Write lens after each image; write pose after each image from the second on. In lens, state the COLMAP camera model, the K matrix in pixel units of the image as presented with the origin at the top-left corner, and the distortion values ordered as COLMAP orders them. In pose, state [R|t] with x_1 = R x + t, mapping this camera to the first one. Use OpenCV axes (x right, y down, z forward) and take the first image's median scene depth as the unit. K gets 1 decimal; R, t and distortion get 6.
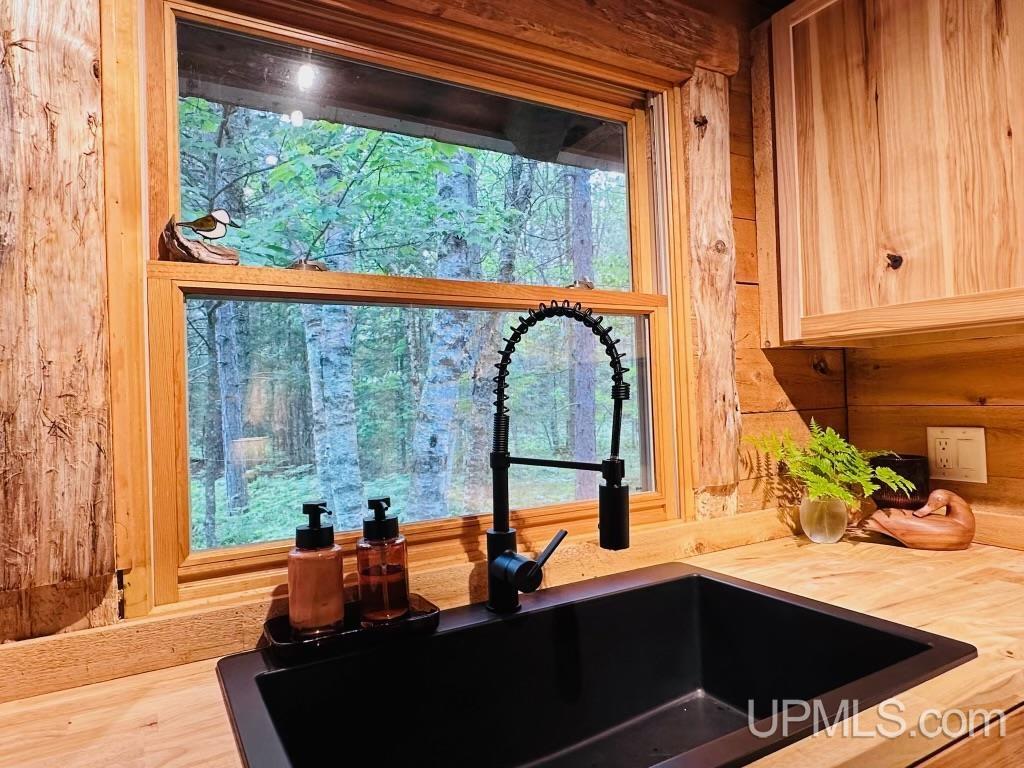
lens RADIAL K [[638.4, 0, 512.0], [0, 638.4, 384.0], [0, 0, 1]] dist [0.000719, 0.000528]
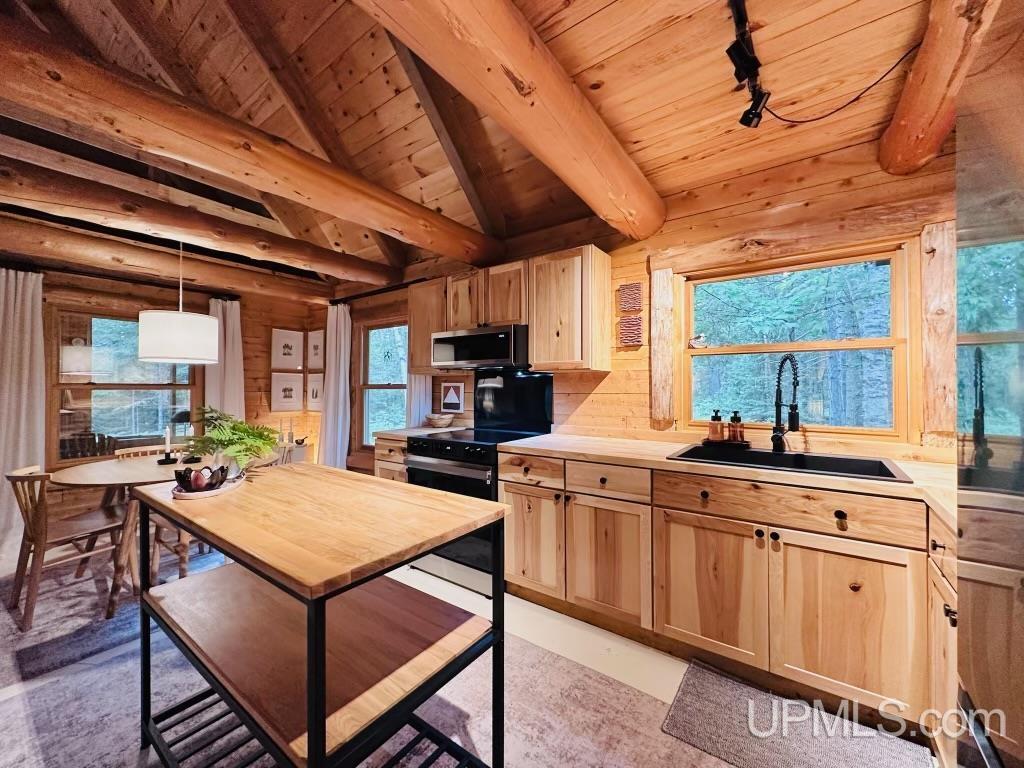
lens RADIAL K [[403.1, 0, 512.0], [0, 403.1, 384.0], [0, 0, 1]] dist [-0.000026, 0.000014]
pose [[0.396916, 0.030818, -0.917338, 0.959778], [0.007793, 0.999287, 0.036943, -0.046761], [0.917822, -0.021812, 0.396393, -0.740910]]
